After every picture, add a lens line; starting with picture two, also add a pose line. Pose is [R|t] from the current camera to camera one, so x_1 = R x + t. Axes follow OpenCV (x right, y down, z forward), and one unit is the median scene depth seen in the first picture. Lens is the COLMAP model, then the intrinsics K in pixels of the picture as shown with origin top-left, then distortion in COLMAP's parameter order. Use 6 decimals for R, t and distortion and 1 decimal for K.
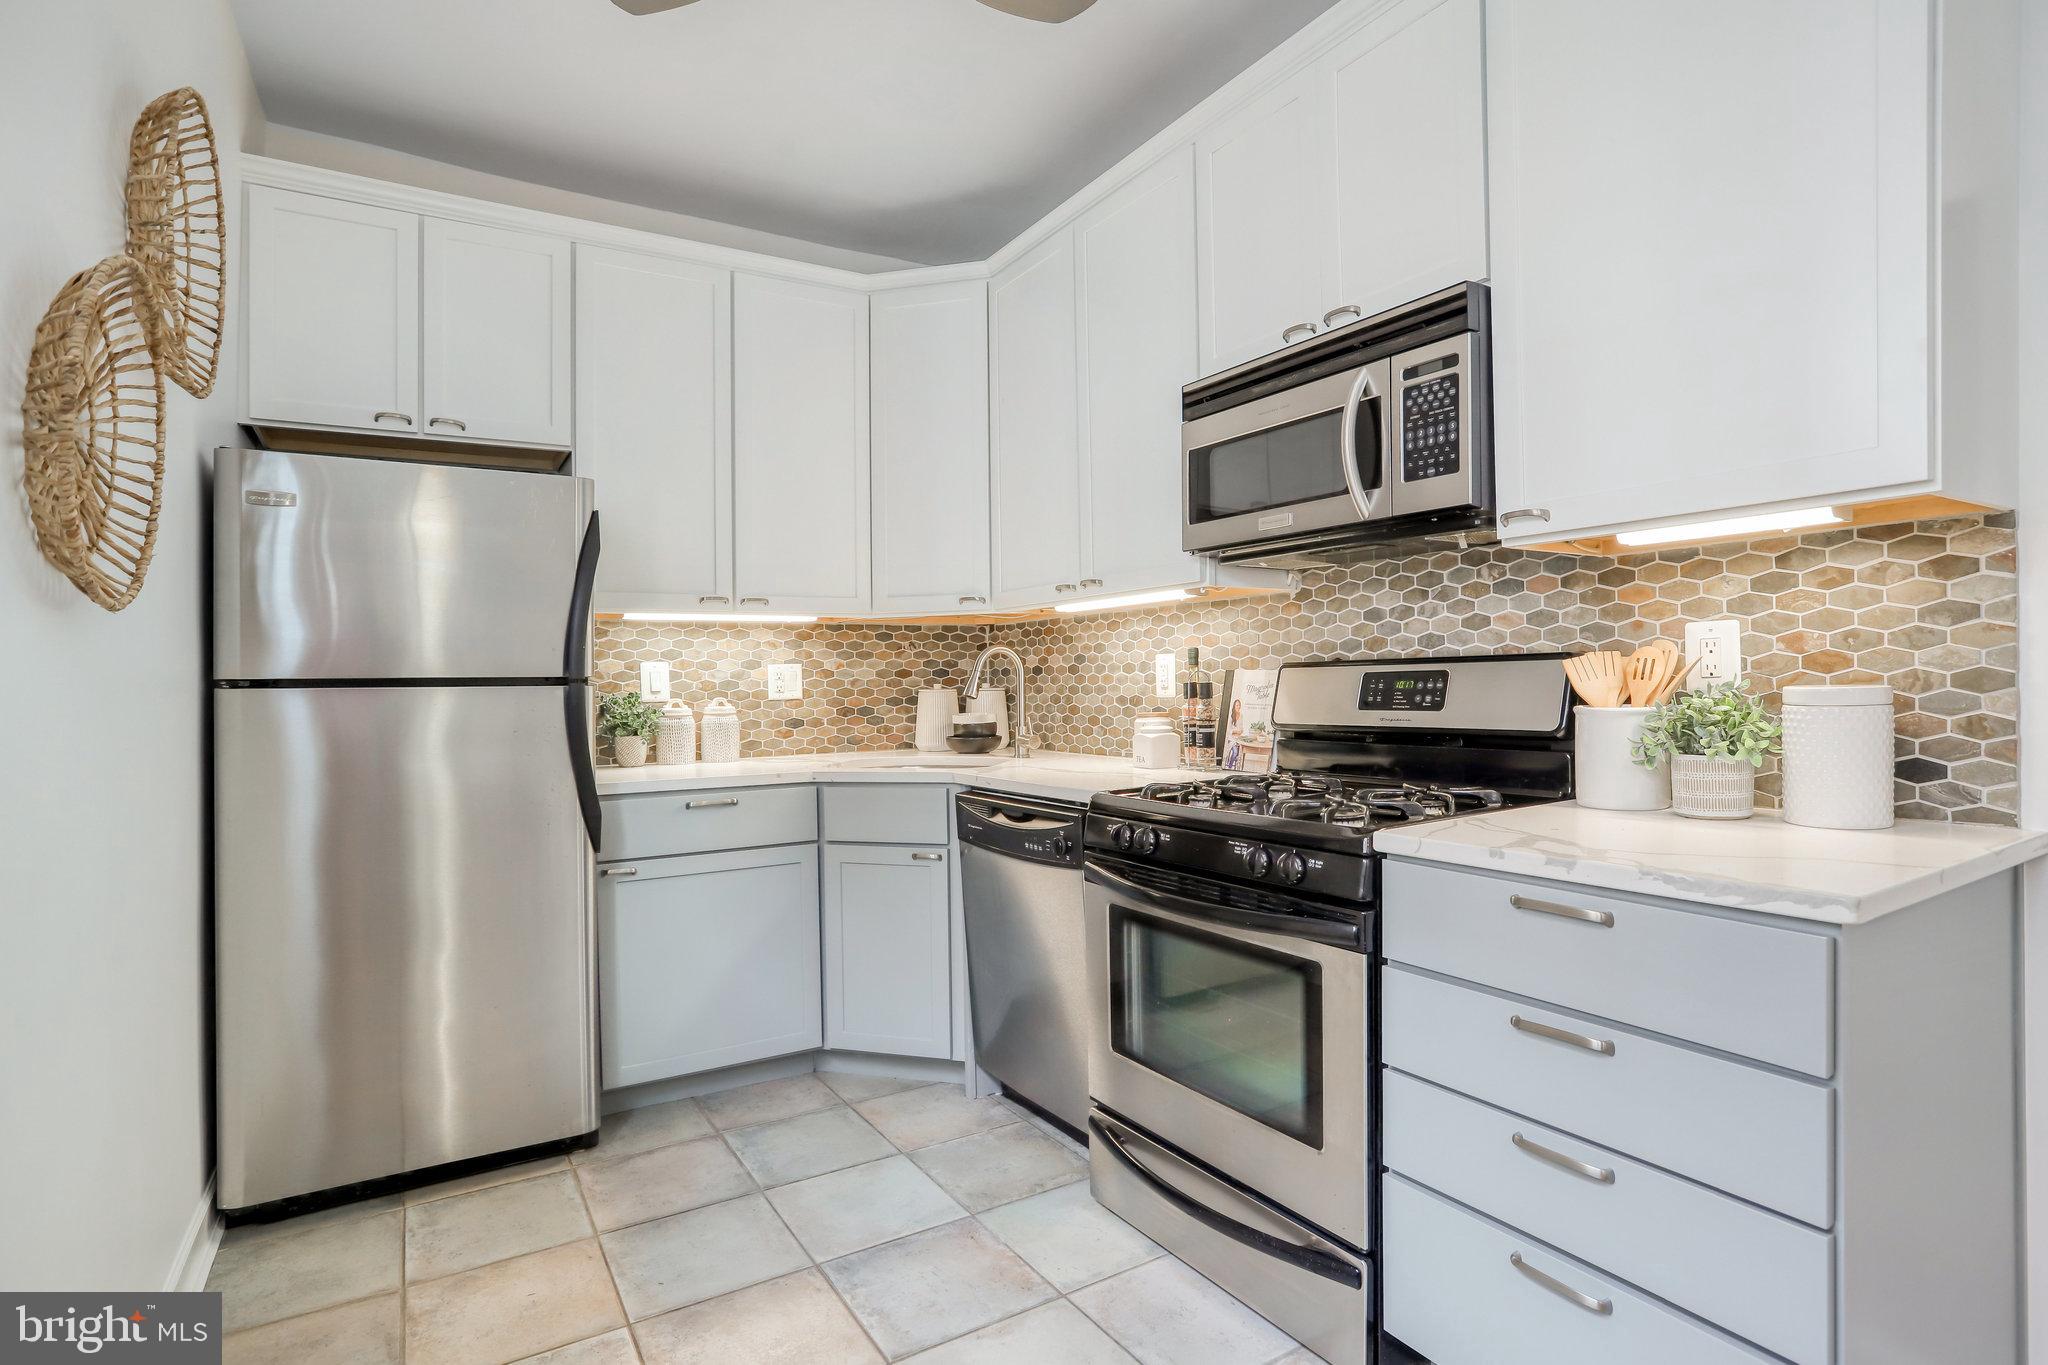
lens RADIAL K [[1032.8, 0, 1019.6], [0, 1032.8, 677.5], [0, 0, 1]] dist [-0.027526, 0.001753]
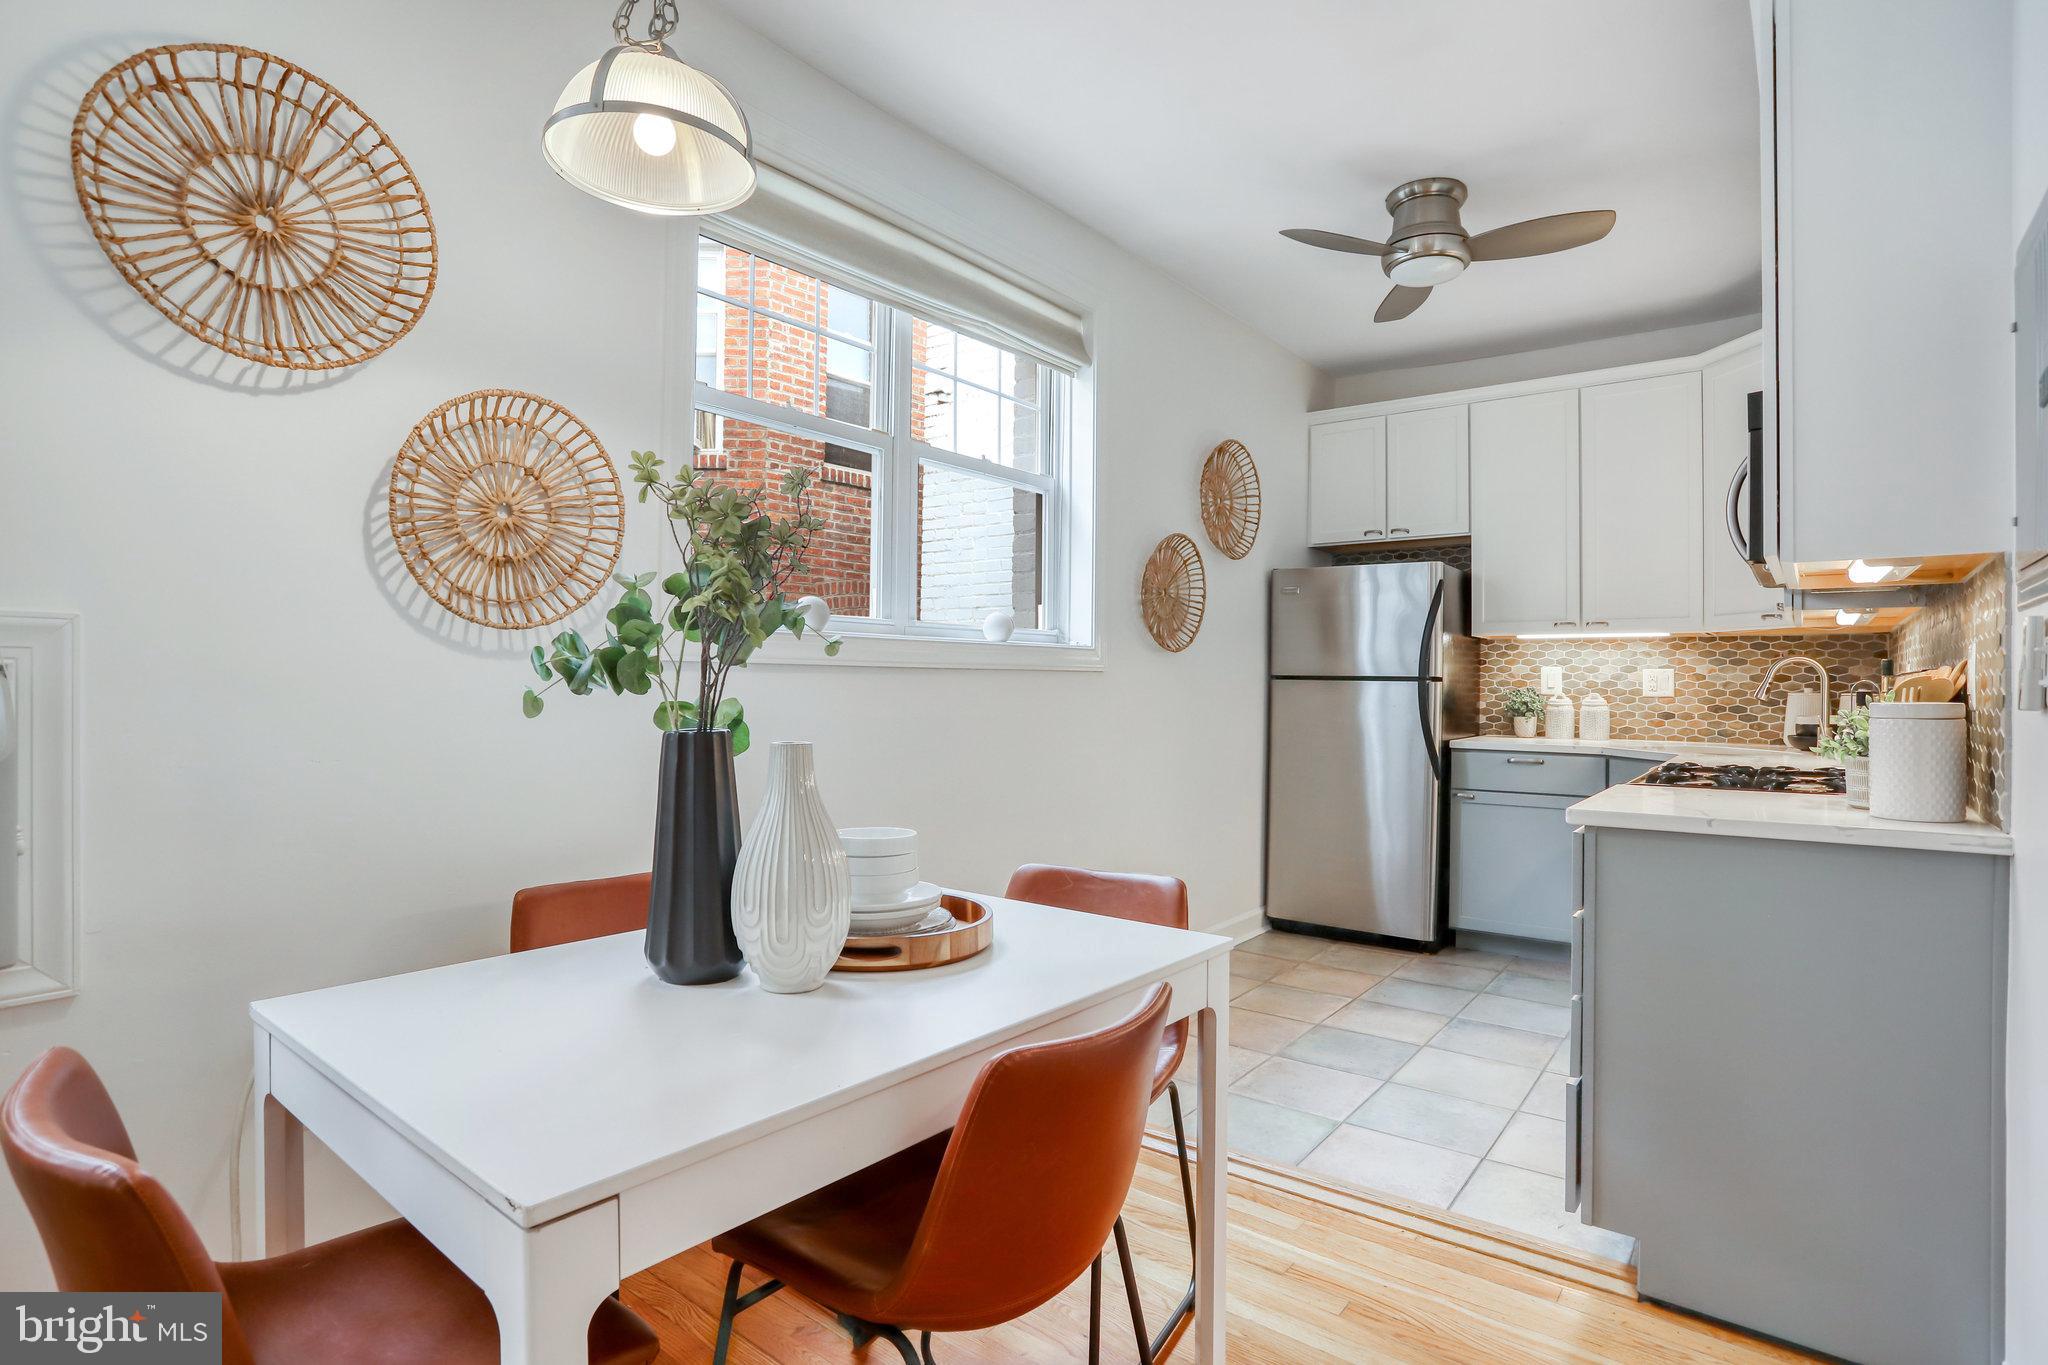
lens RADIAL K [[1032.8, 0, 1038.8], [0, 1032.8, 665.7], [0, 0, 1]] dist [-0.027526, 0.001753]
pose [[0.364609, 0.008502, -0.931122, 0.689324], [-0.011154, 0.999926, 0.004763, -0.014941], [0.931094, 0.008649, 0.364677, -0.178323]]
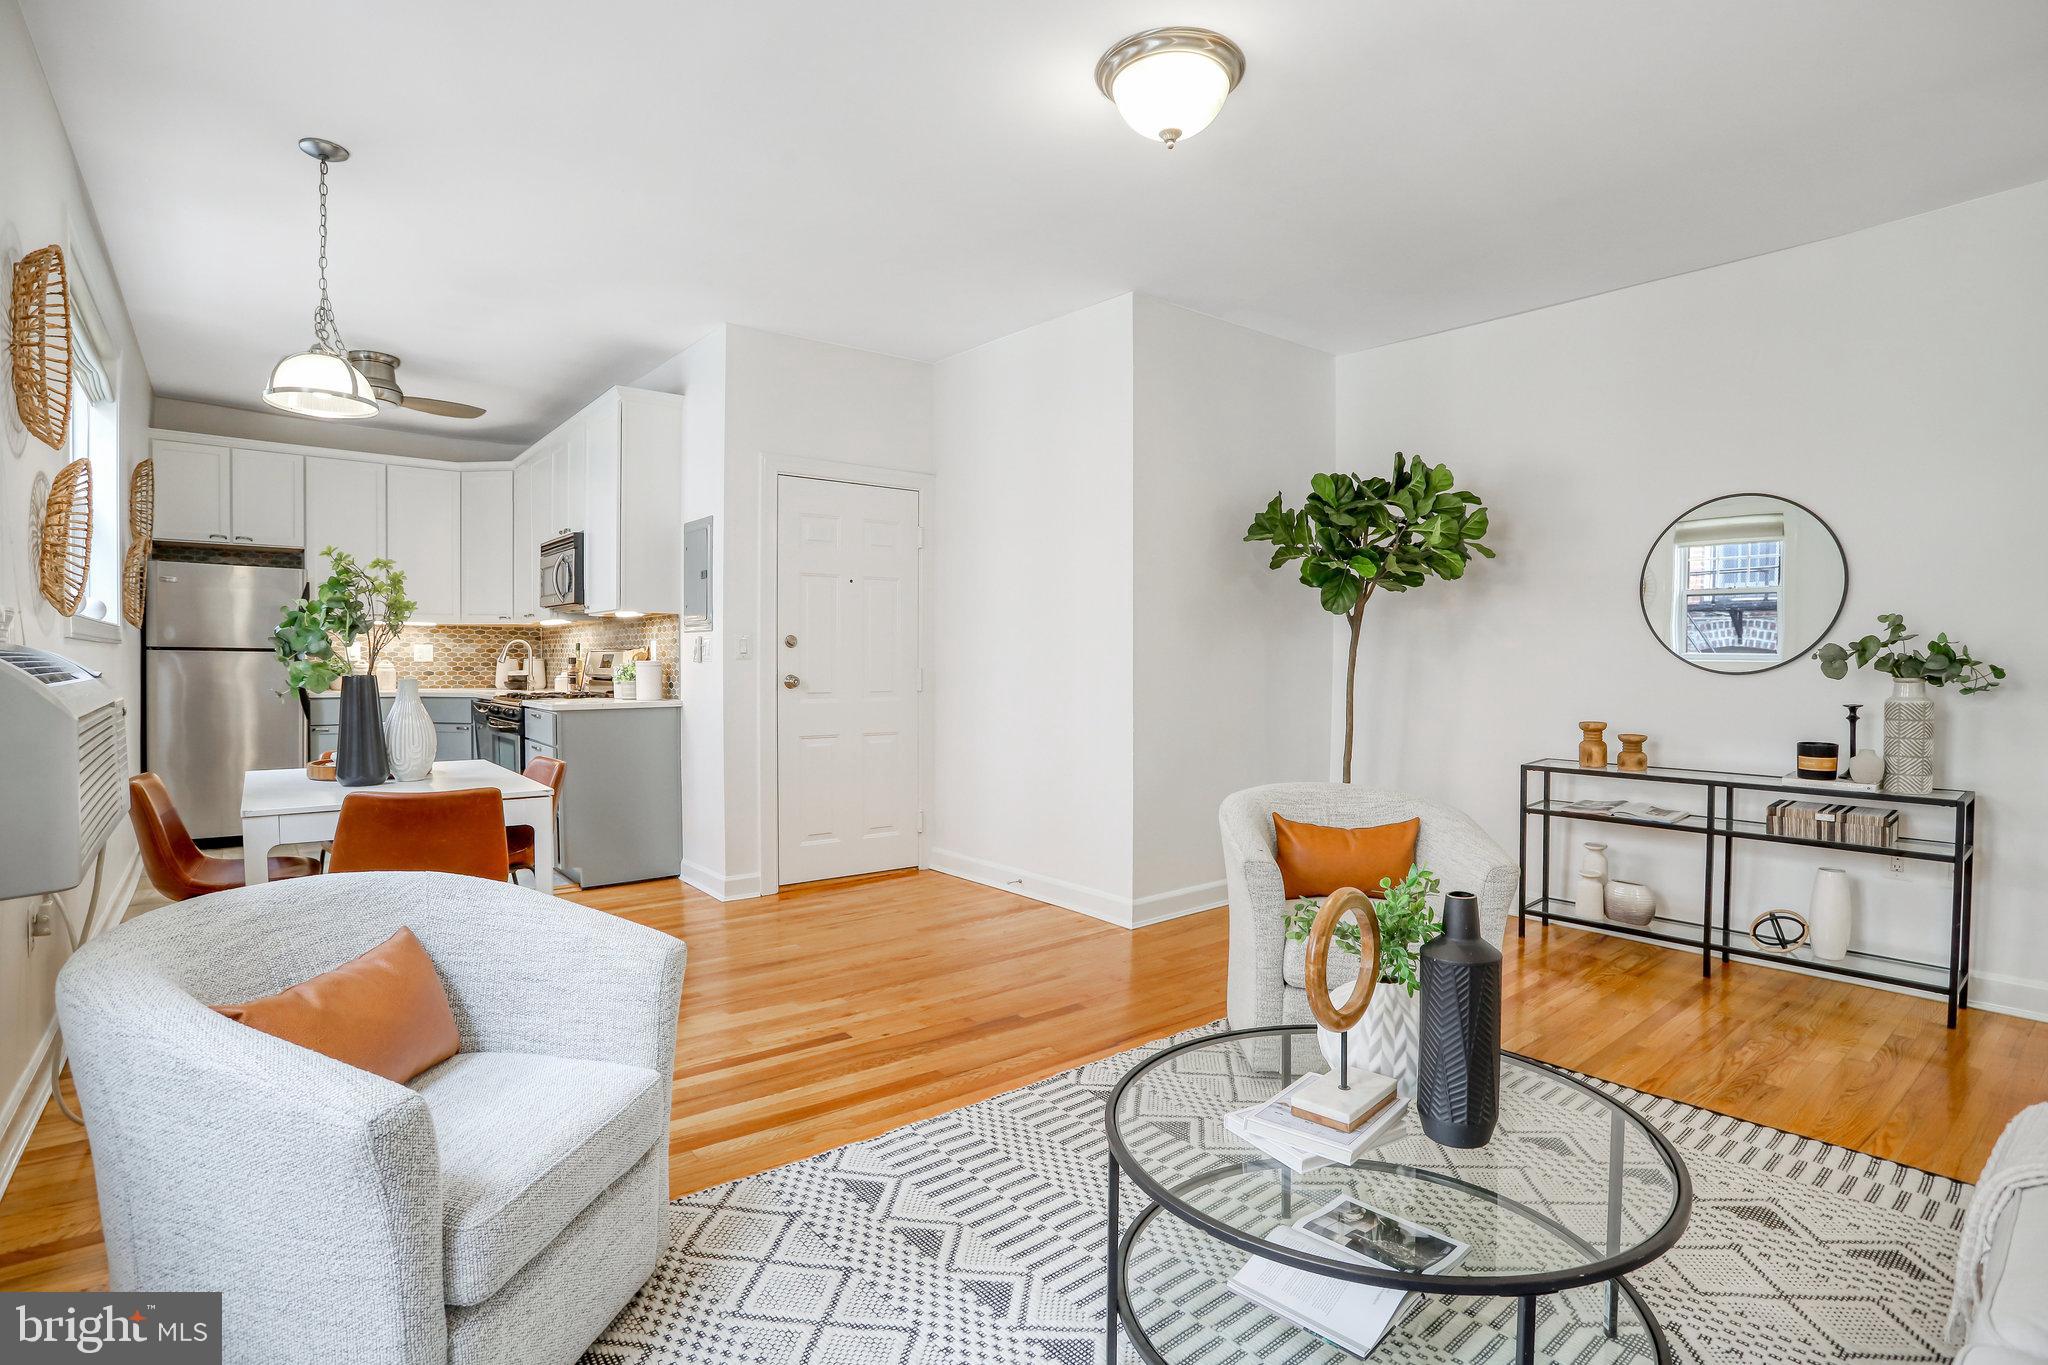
lens RADIAL K [[1032.8, 0, 1075.0], [0, 1032.8, 696.4], [0, 0, 1]] dist [-0.027526, 0.001753]
pose [[0.984699, 0.017667, 0.173368, 0.737413], [-0.023659, 0.999190, 0.032554, -0.007507], [-0.172652, -0.036158, 0.984319, -1.306782]]
